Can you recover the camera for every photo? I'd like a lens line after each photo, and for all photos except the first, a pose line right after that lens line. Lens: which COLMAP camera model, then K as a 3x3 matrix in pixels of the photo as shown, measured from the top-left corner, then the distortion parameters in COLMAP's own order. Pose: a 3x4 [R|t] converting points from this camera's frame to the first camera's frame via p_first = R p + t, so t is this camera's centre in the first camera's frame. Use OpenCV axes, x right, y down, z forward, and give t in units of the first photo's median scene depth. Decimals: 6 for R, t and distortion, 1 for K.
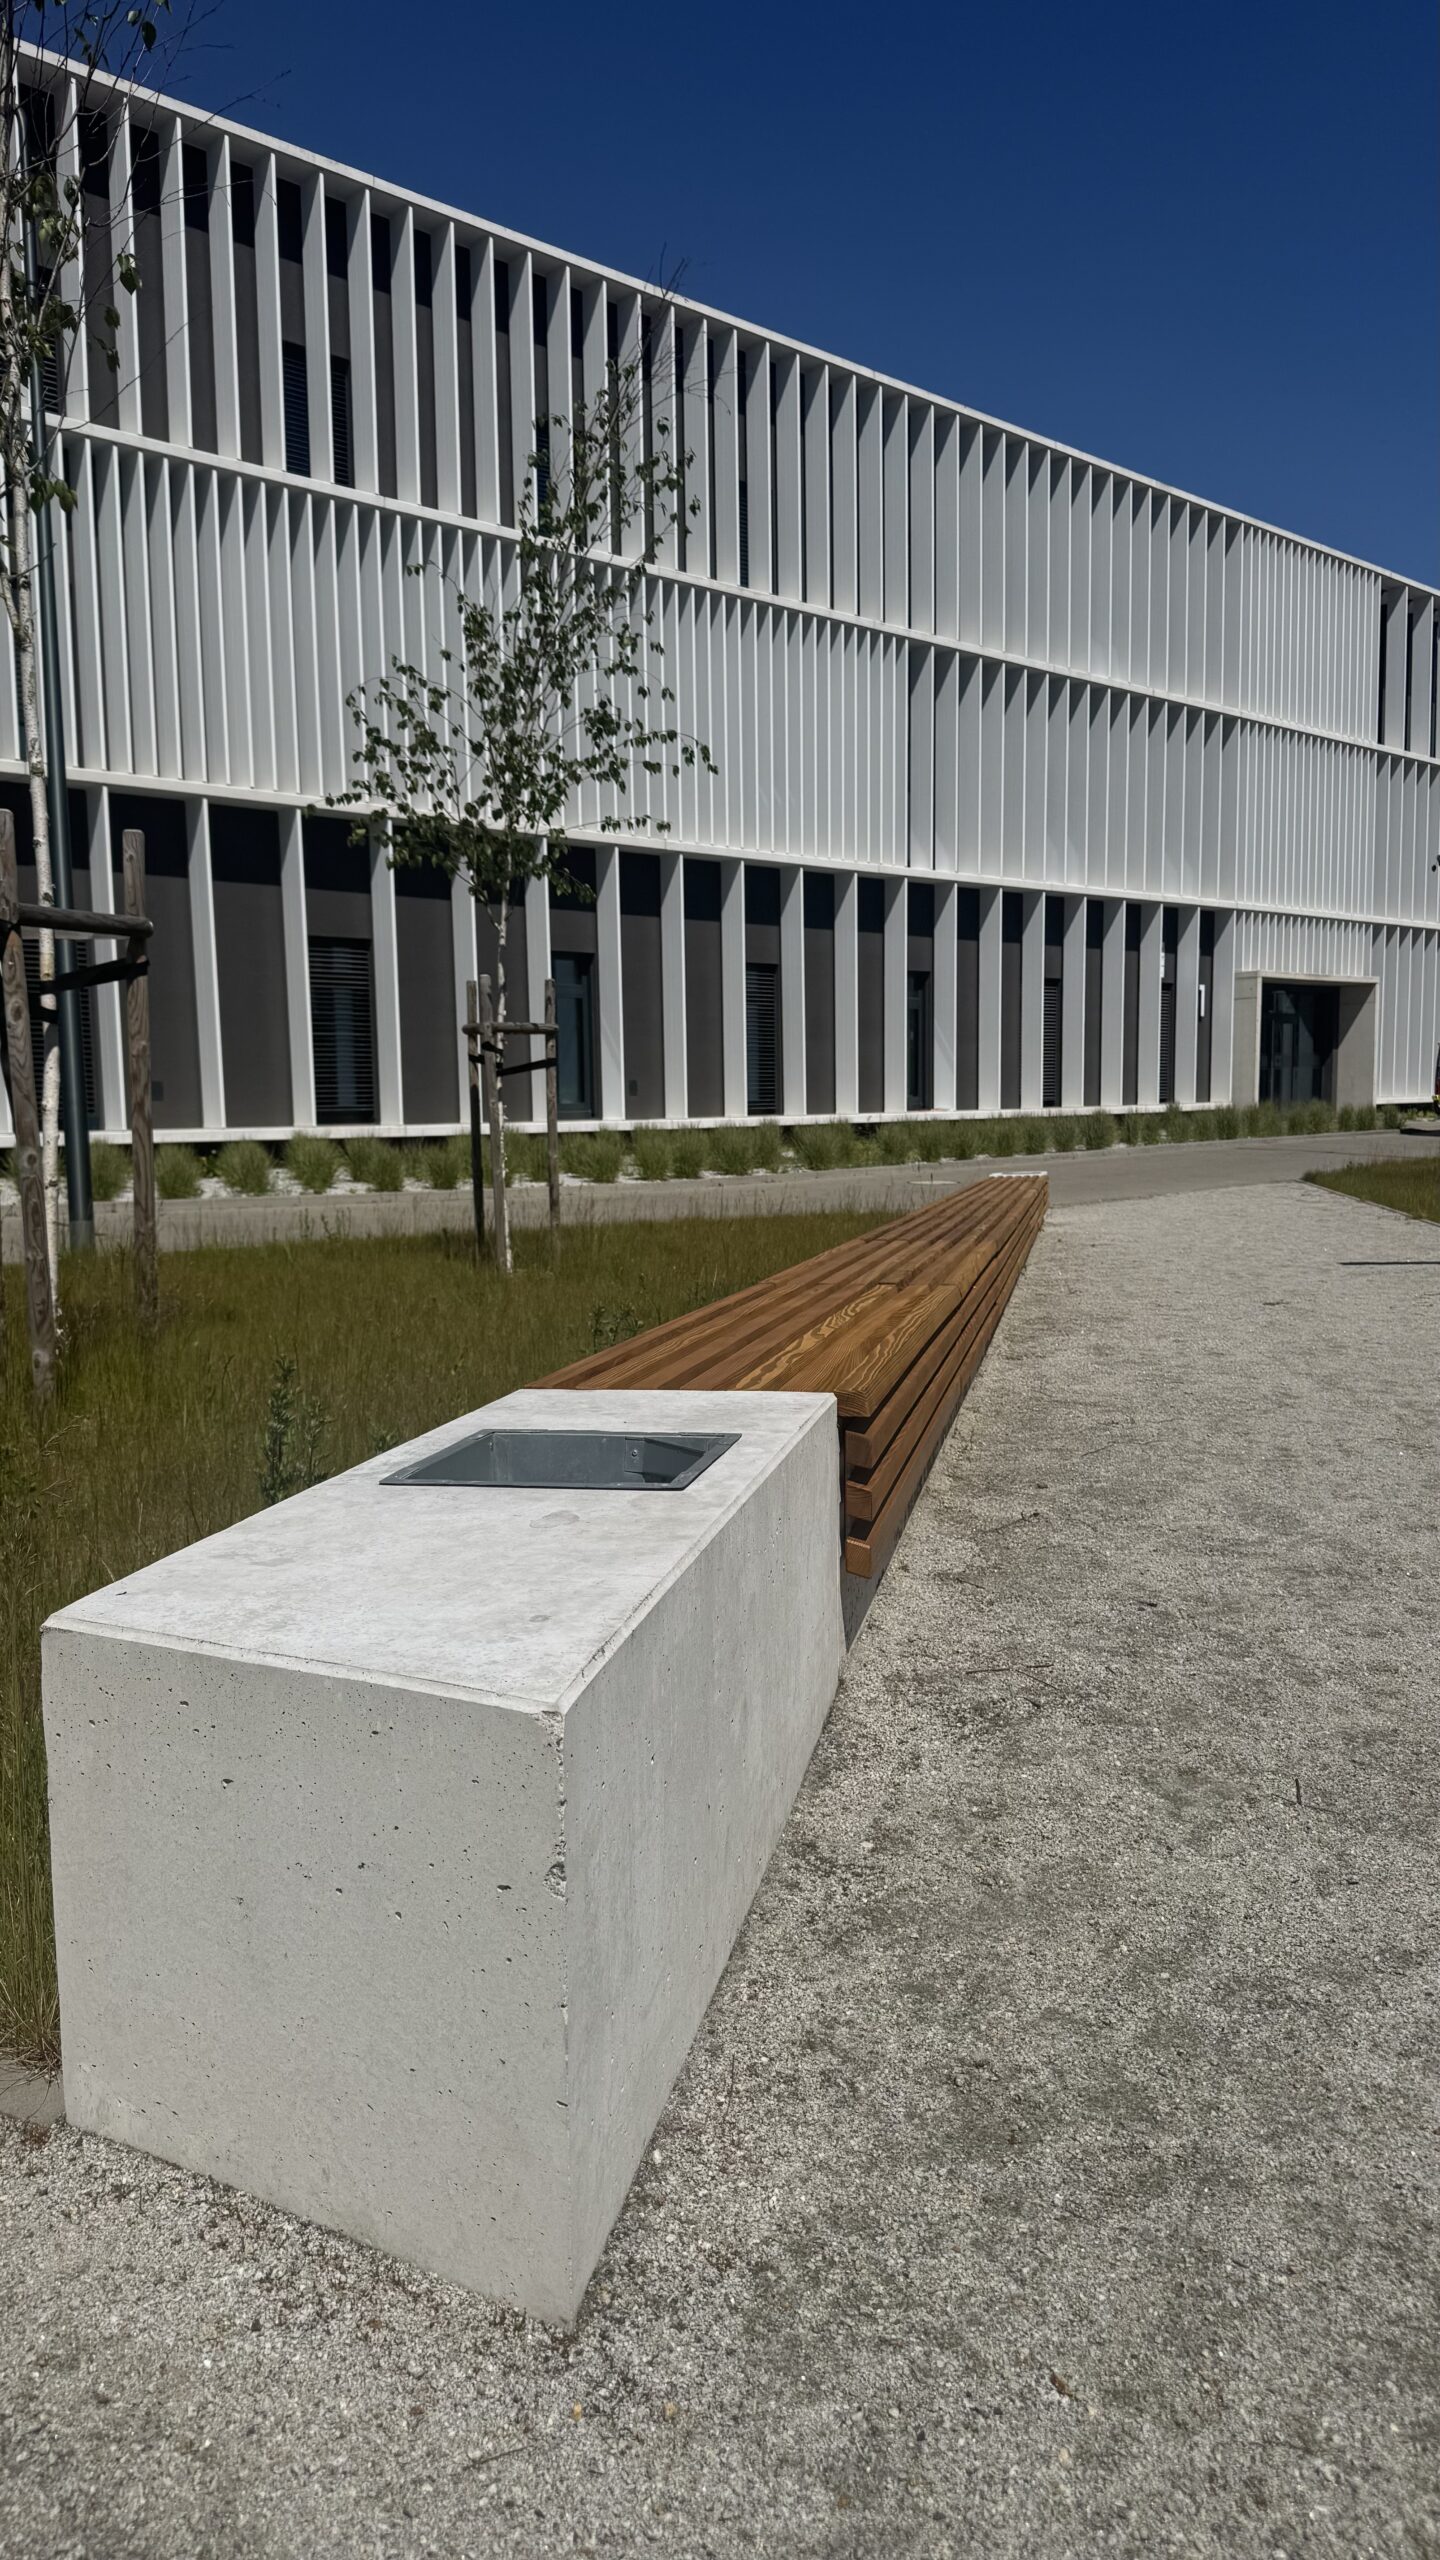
lens RADIAL K [[1786.3, 0, 725.5], [0, 1786.3, 1293.9], [0, 0, 1]] dist [0.178939, -0.371975]
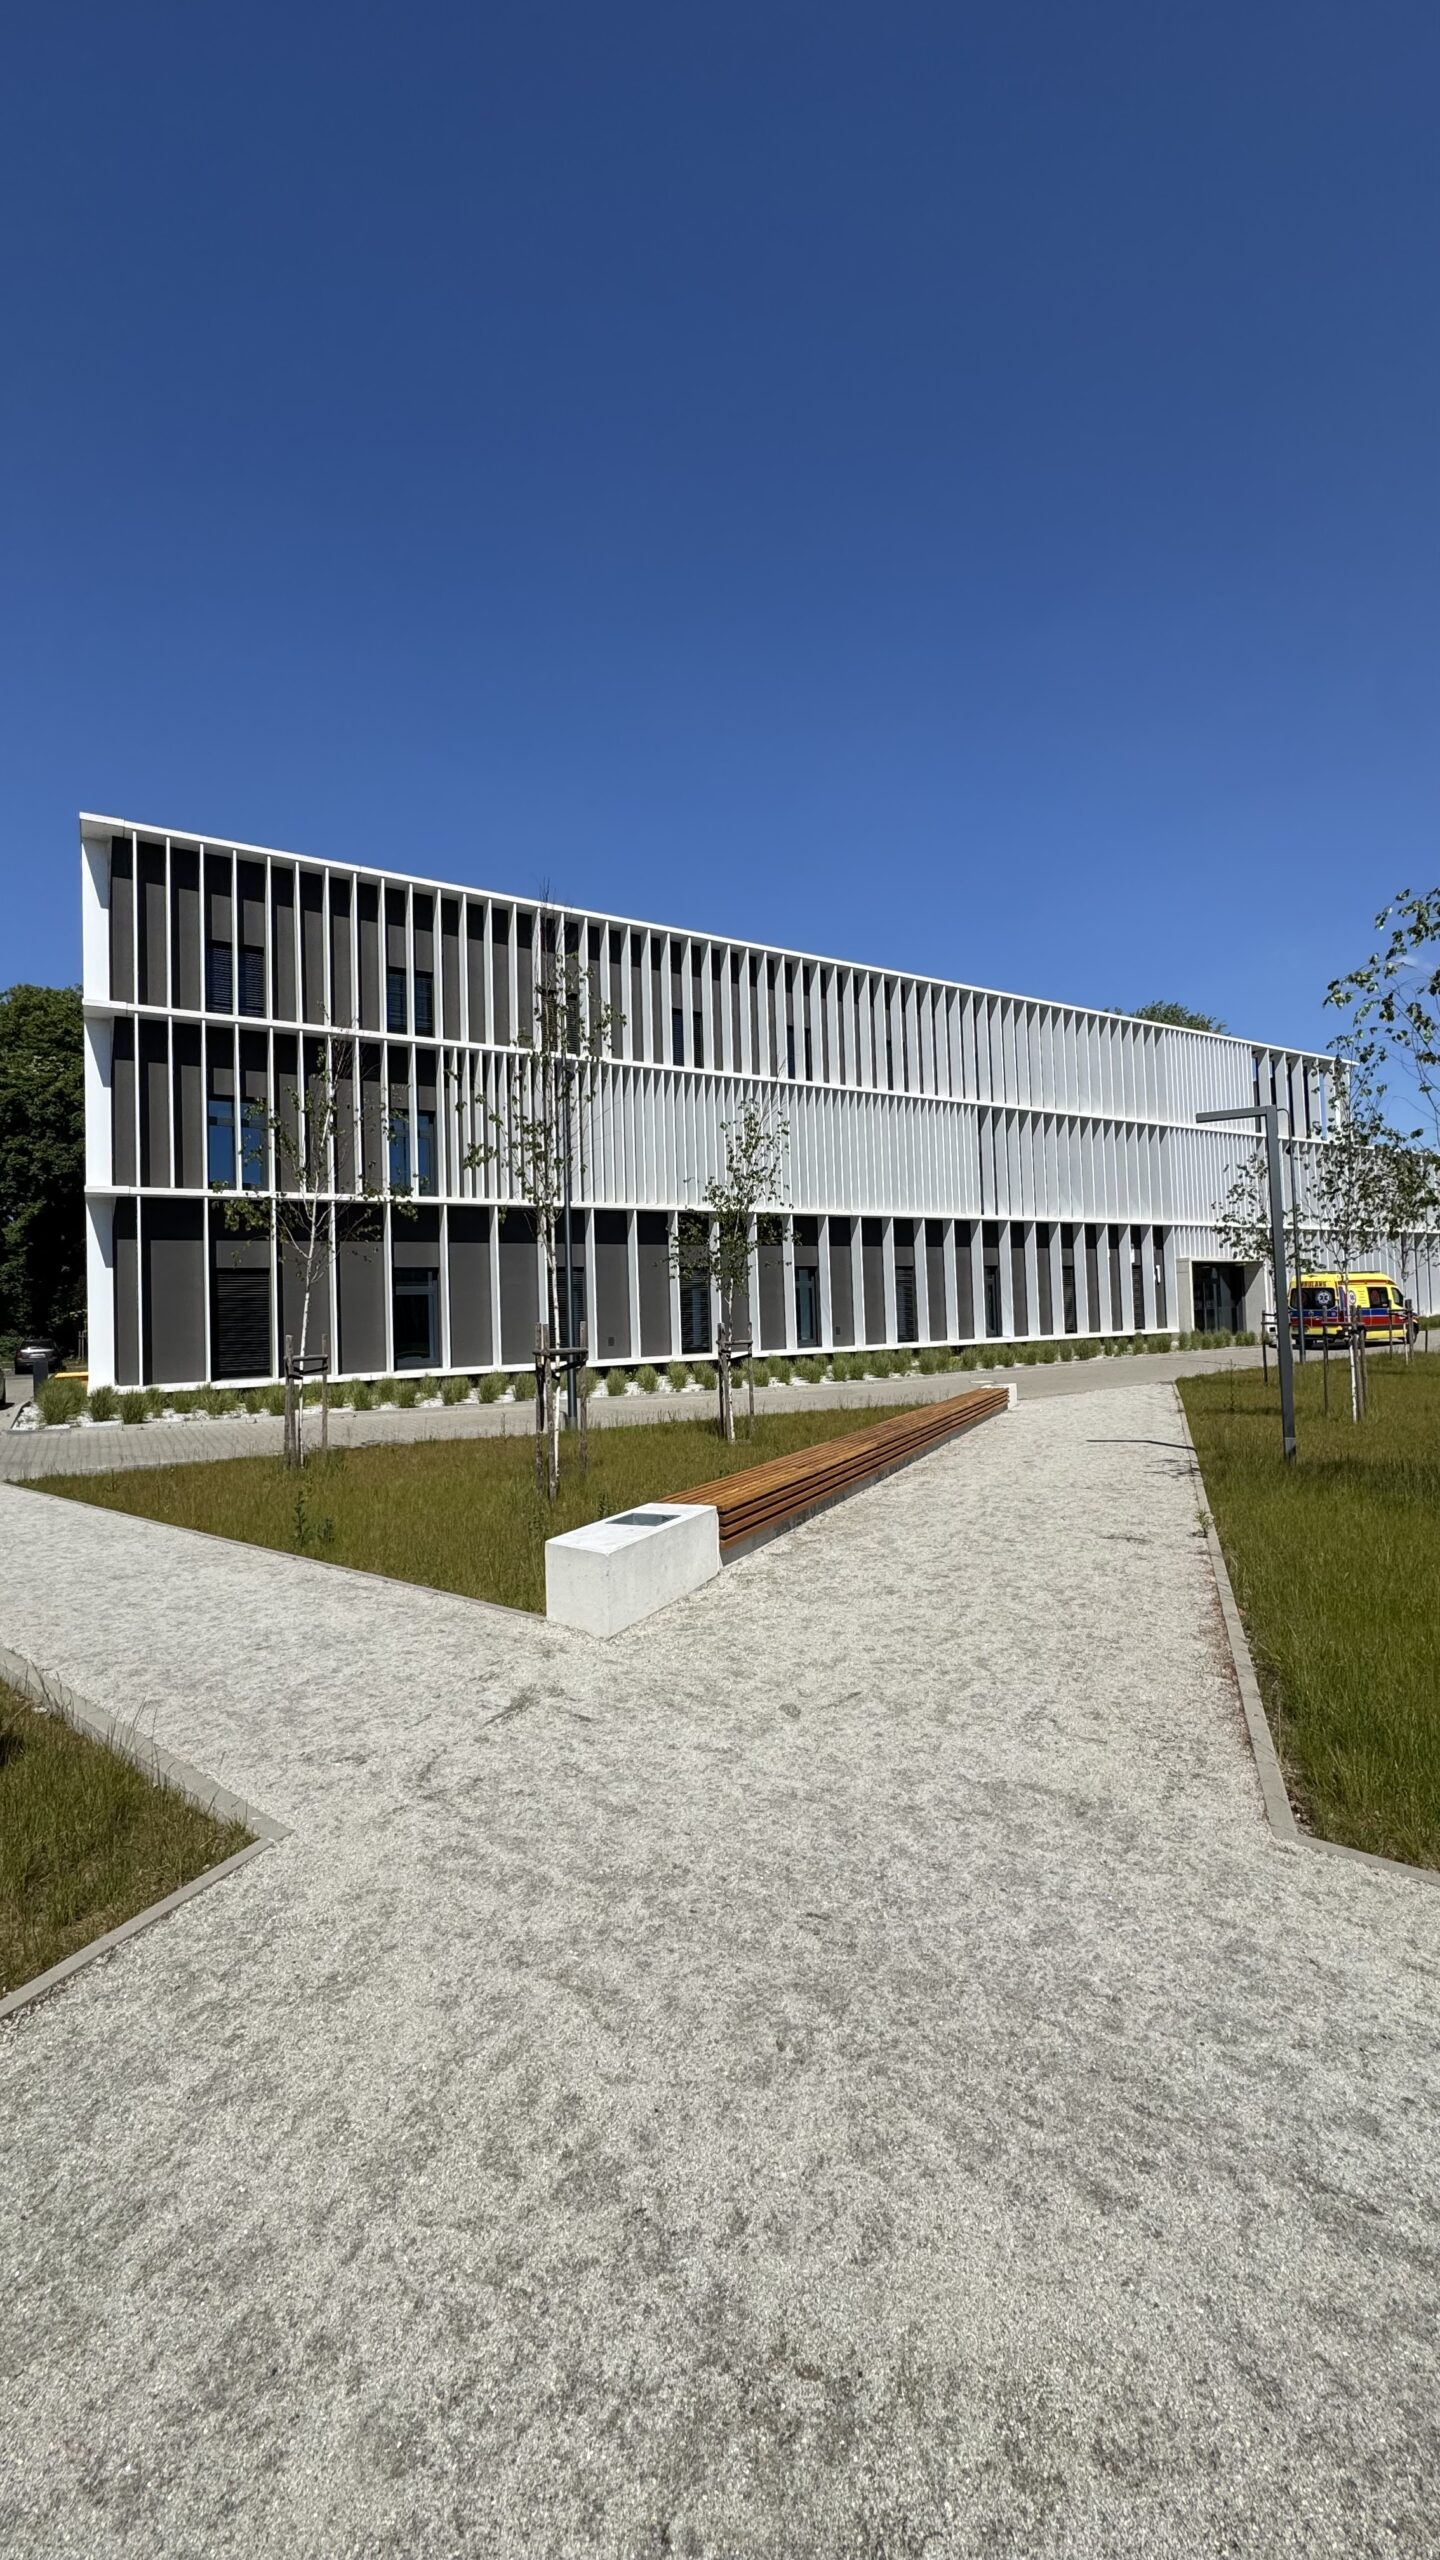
lens RADIAL K [[1025.0, 0, 720.0], [0, 1025.0, 1280.0], [0, 0, 1]] dist [-0.000231, 0.000047]
pose [[0.978453, -0.022074, -0.205287, 0.067249], [-0.006305, 0.990610, -0.136571, -0.016971], [0.206374, 0.134923, 0.969126, -0.170109]]
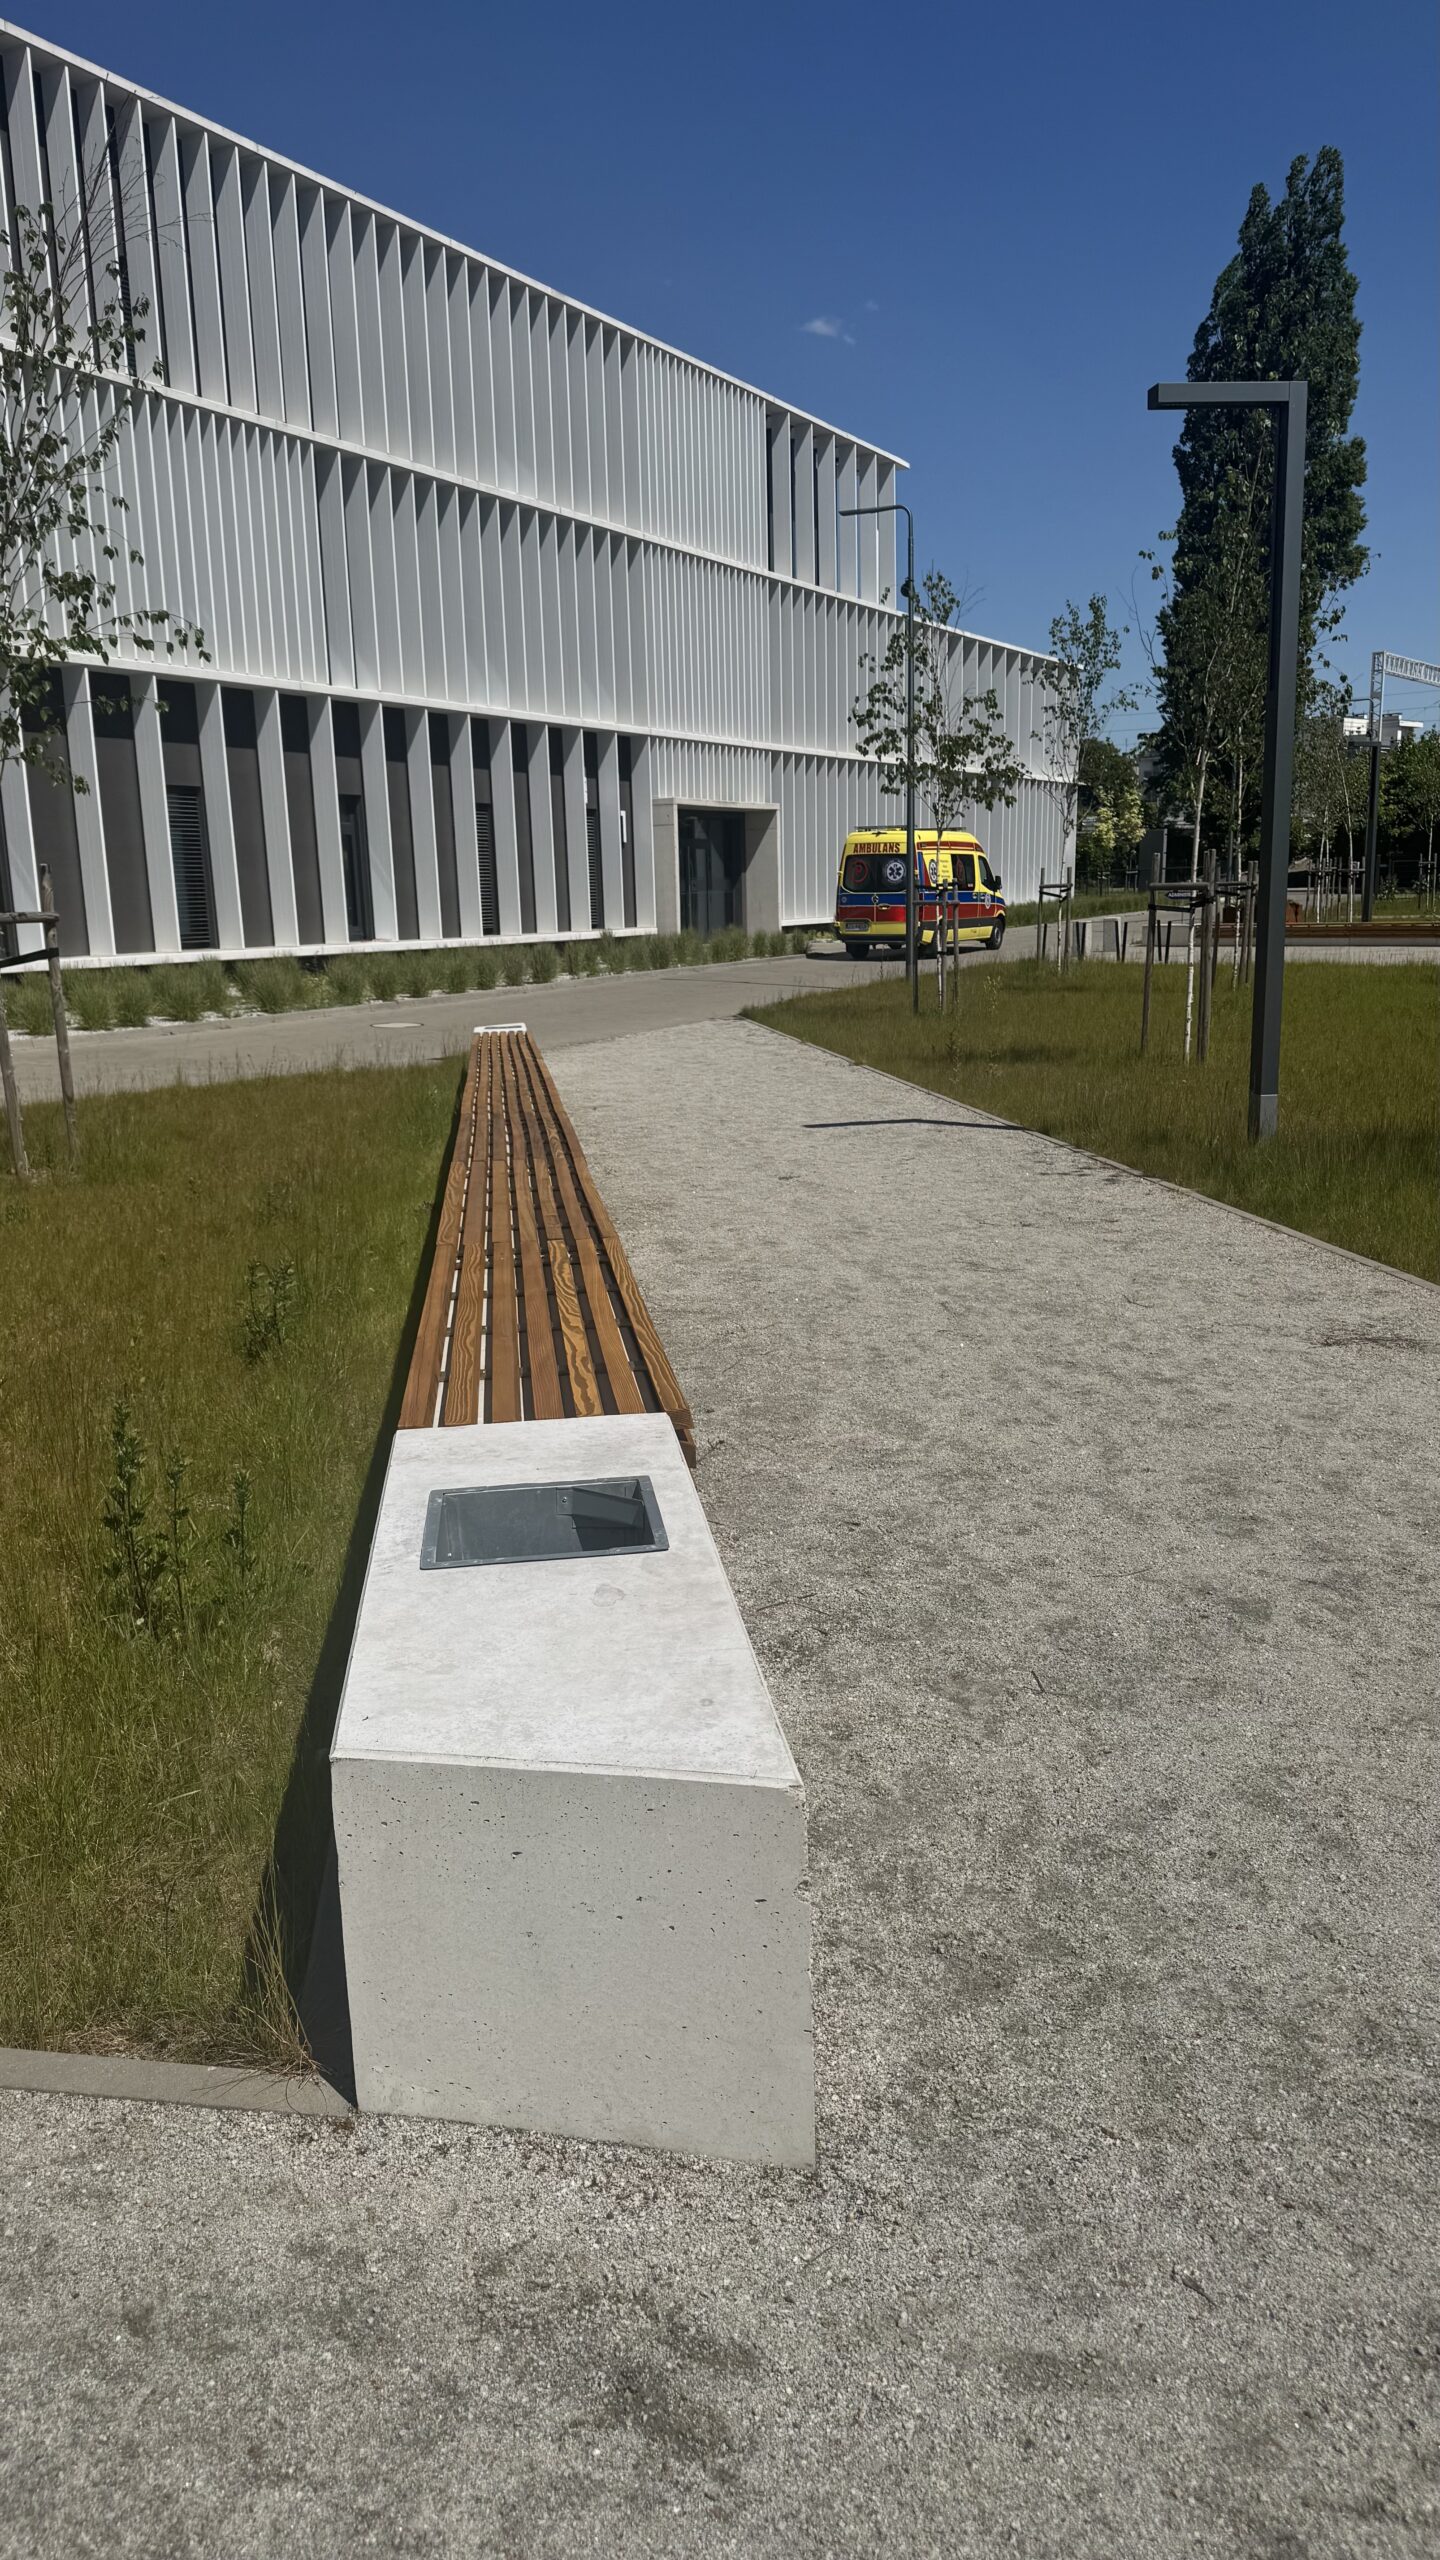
lens RADIAL K [[1782.1, 0, 726.6], [0, 1782.1, 1292.0], [0, 0, 1]] dist [0.181672, -0.374647]
pose [[0.948005, -0.077212, 0.308747, -0.030712], [0.044405, 0.992725, 0.111918, -0.018288], [-0.315143, -0.092389, 0.944537, -0.019114]]
